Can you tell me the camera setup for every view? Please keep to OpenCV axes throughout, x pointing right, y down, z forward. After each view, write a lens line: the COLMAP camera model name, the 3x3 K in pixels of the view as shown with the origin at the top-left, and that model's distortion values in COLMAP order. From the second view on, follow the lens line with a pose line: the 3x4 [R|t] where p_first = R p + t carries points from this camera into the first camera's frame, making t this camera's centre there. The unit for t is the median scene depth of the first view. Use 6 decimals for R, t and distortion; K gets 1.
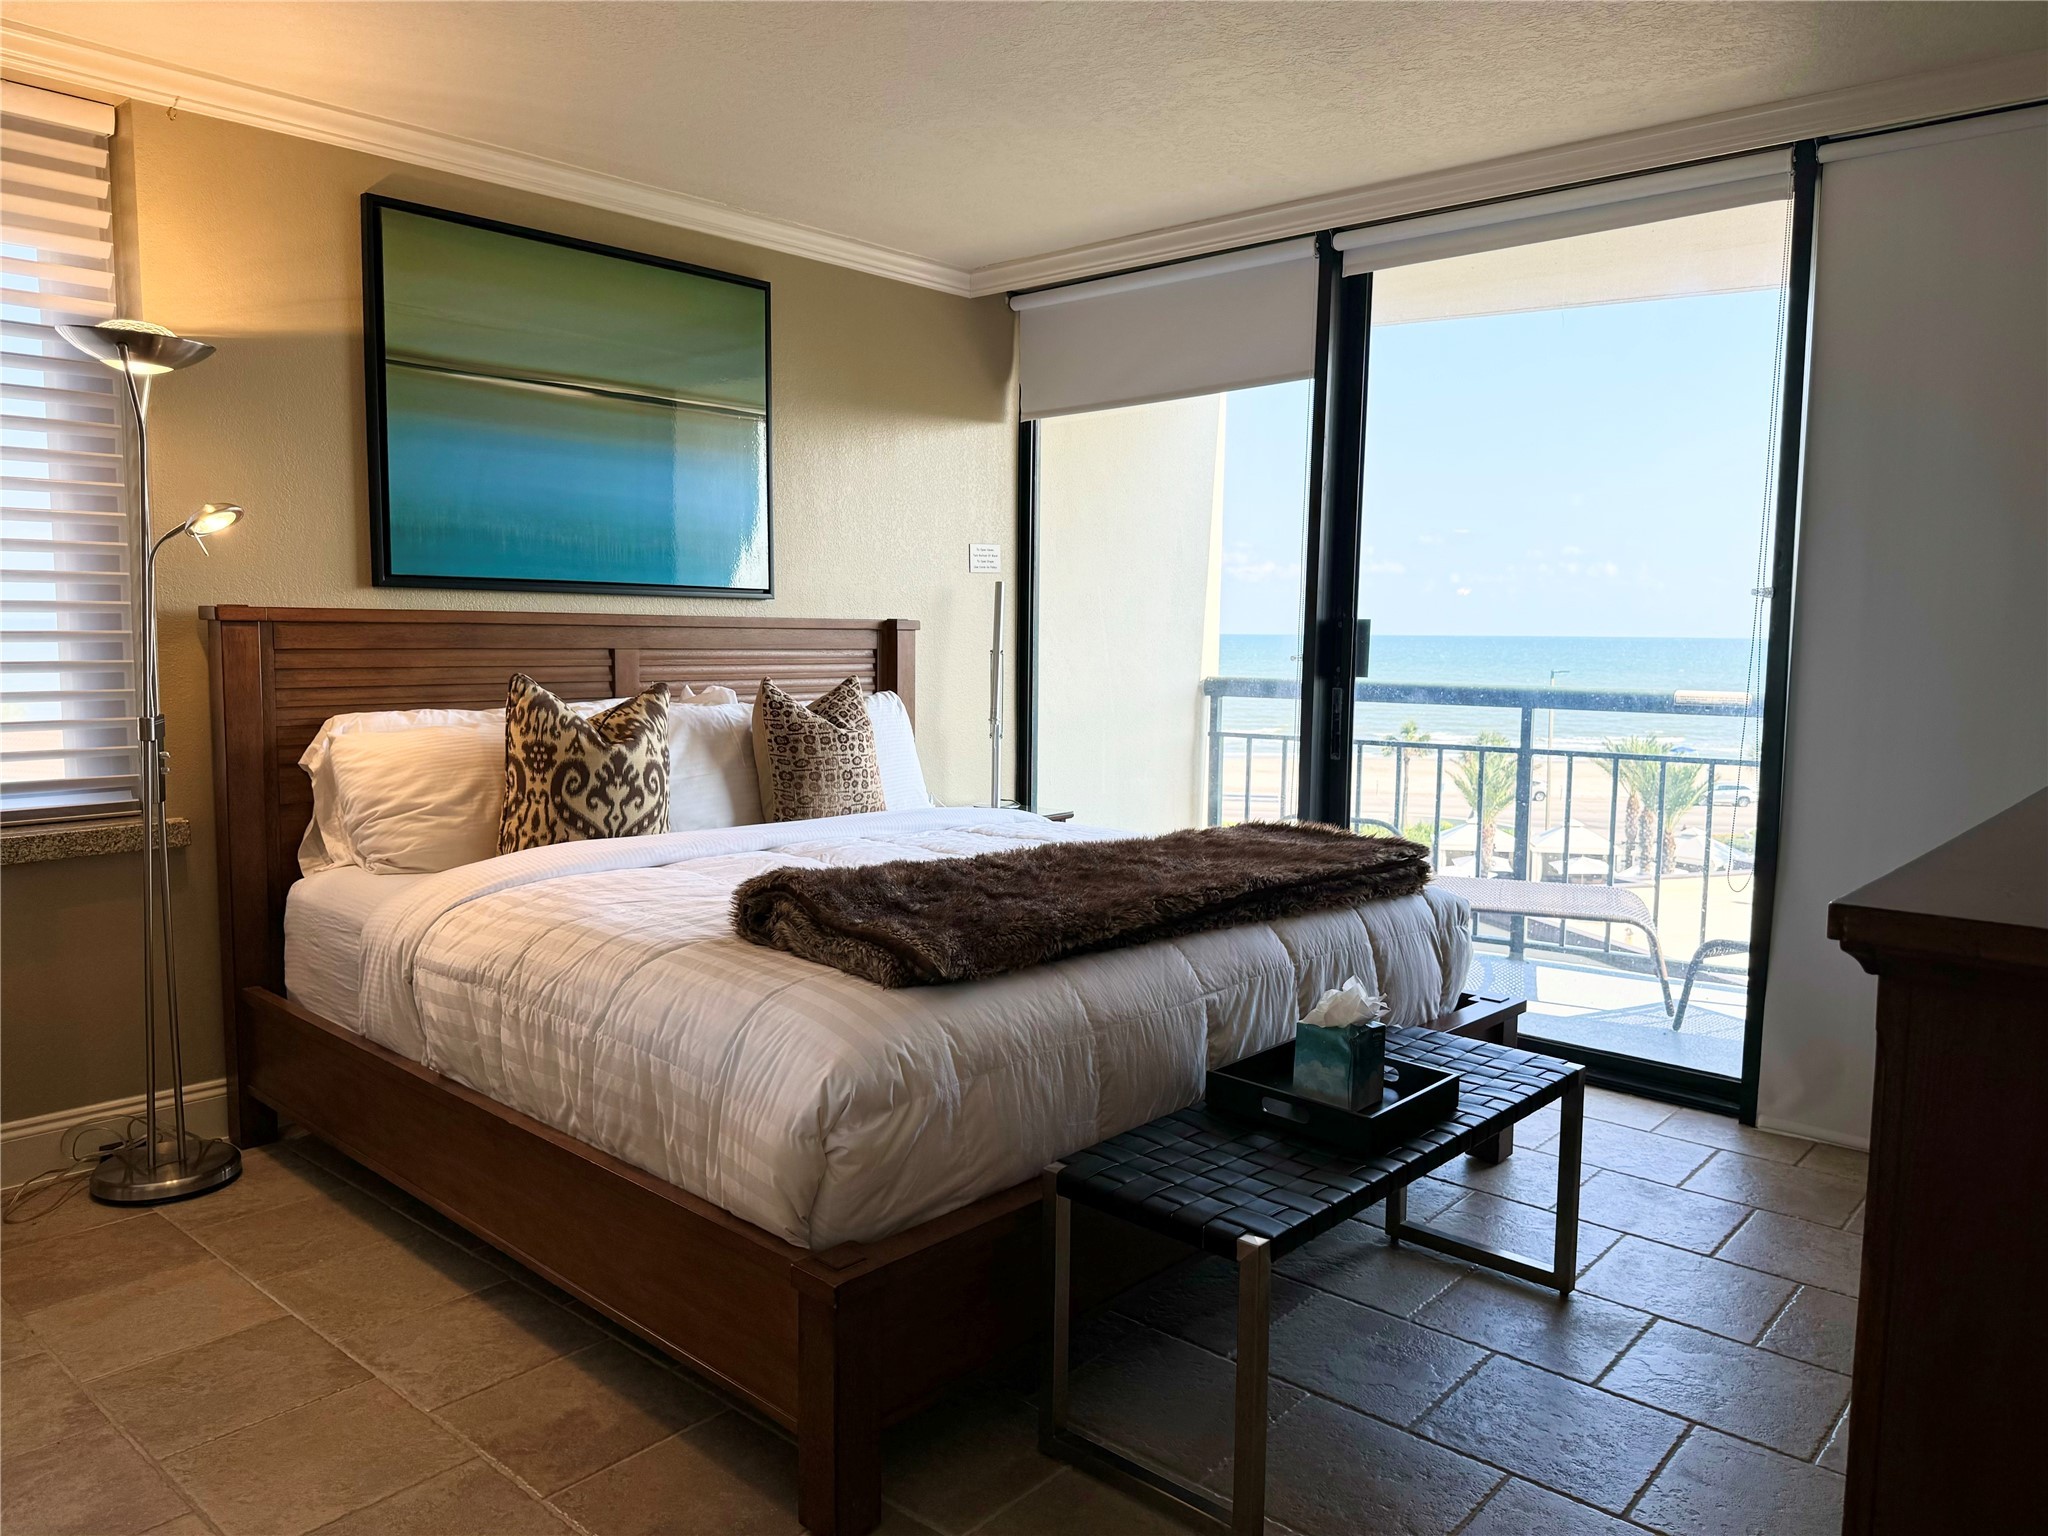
lens RADIAL K [[1429.5, 0, 1054.2], [0, 1429.5, 761.2], [0, 0, 1]] dist [0.143457, -0.228046]
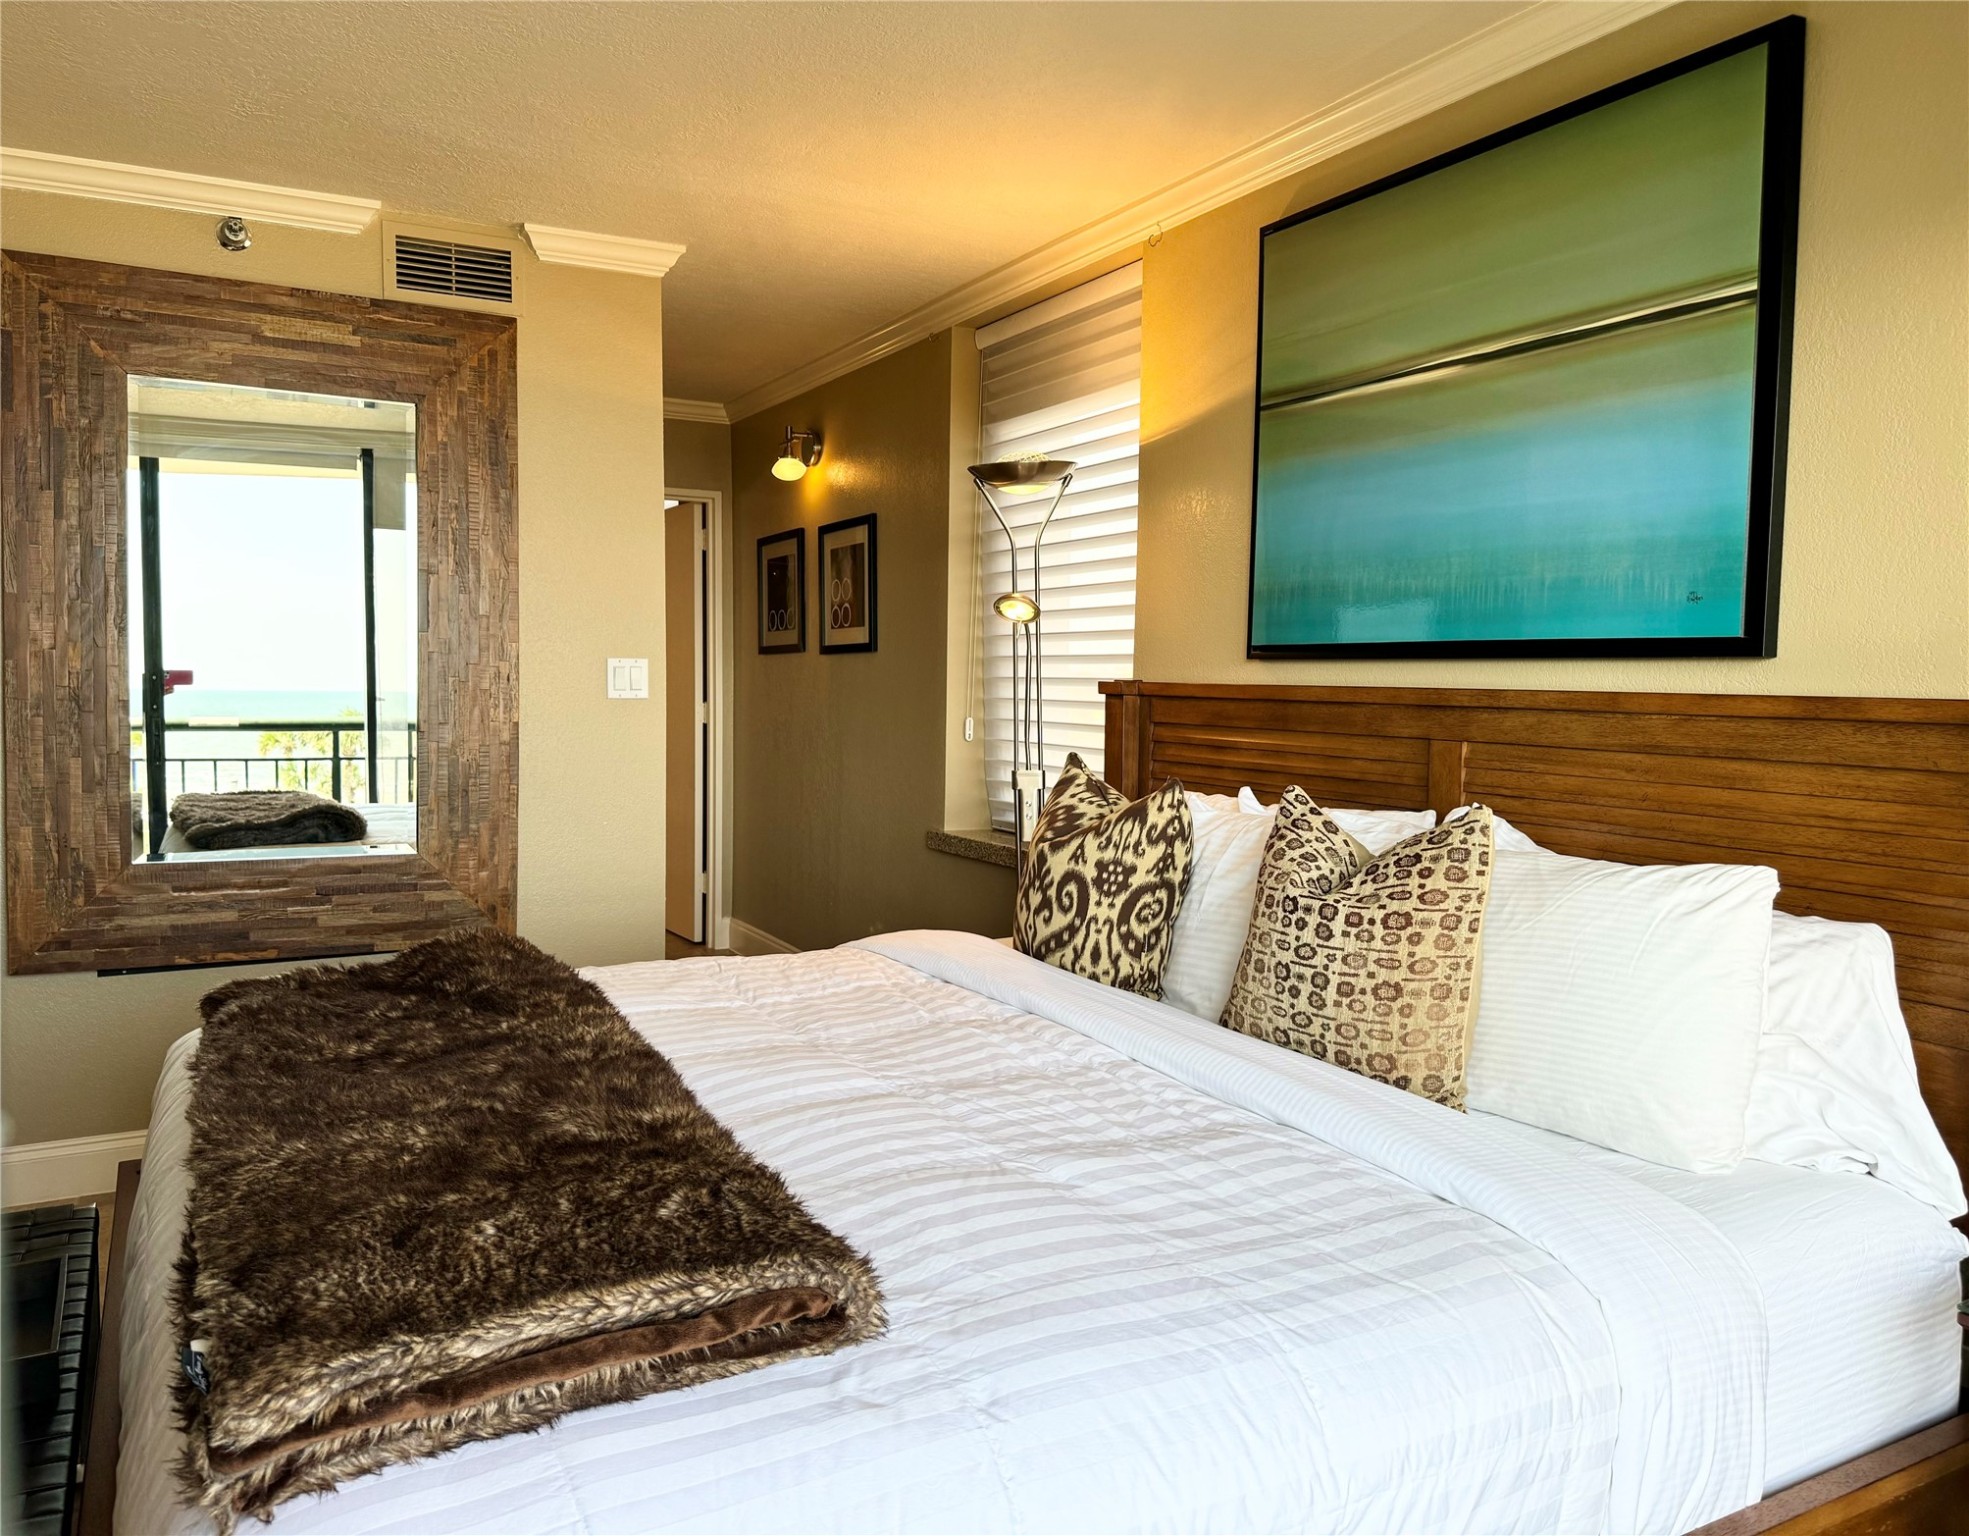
lens RADIAL K [[1447.3, 0, 984.5], [0, 1447.3, 768.0], [0, 0, 1]] dist [0.089085, 0.000243]
pose [[-0.340682, 0.044578, -0.939121, 0.498196], [-0.109246, 0.990232, 0.086634, -0.124589], [0.933810, 0.132110, -0.332484, 1.279333]]
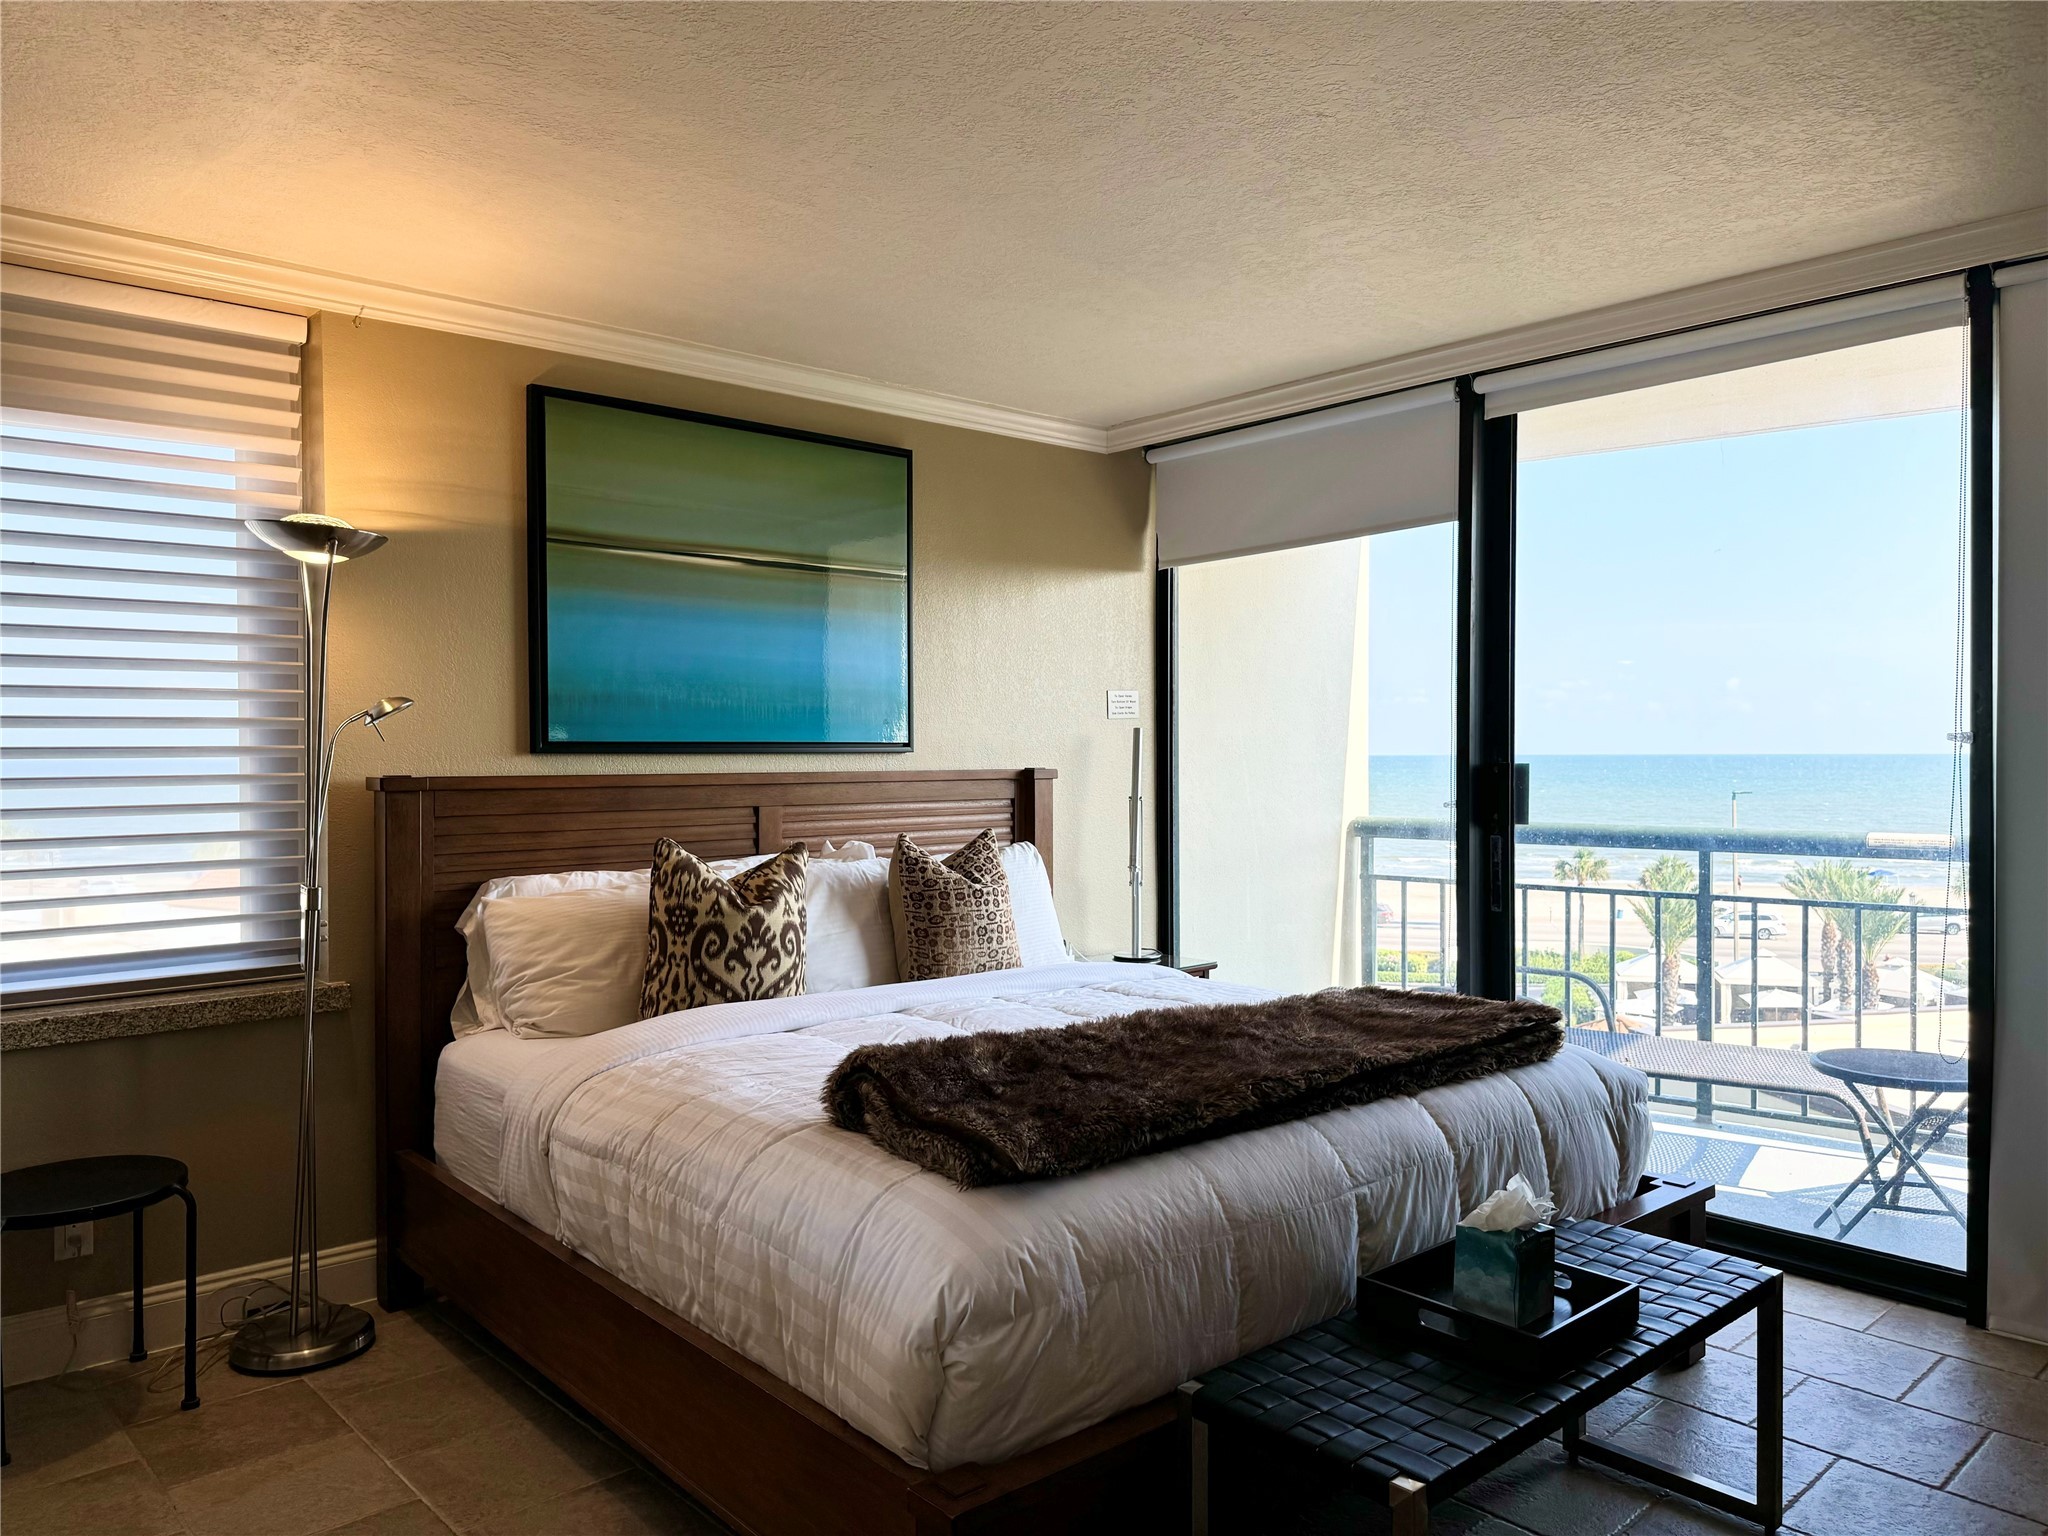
lens RADIAL K [[1435.6, 0, 1042.7], [0, 1435.6, 755.7], [0, 0, 1]] dist [0.074208, -0.088433]
pose [[0.993618, -0.013874, -0.111939, 0.010738], [0.003499, 0.995720, -0.092354, -0.023375], [0.112741, 0.091372, 0.989414, 0.020669]]
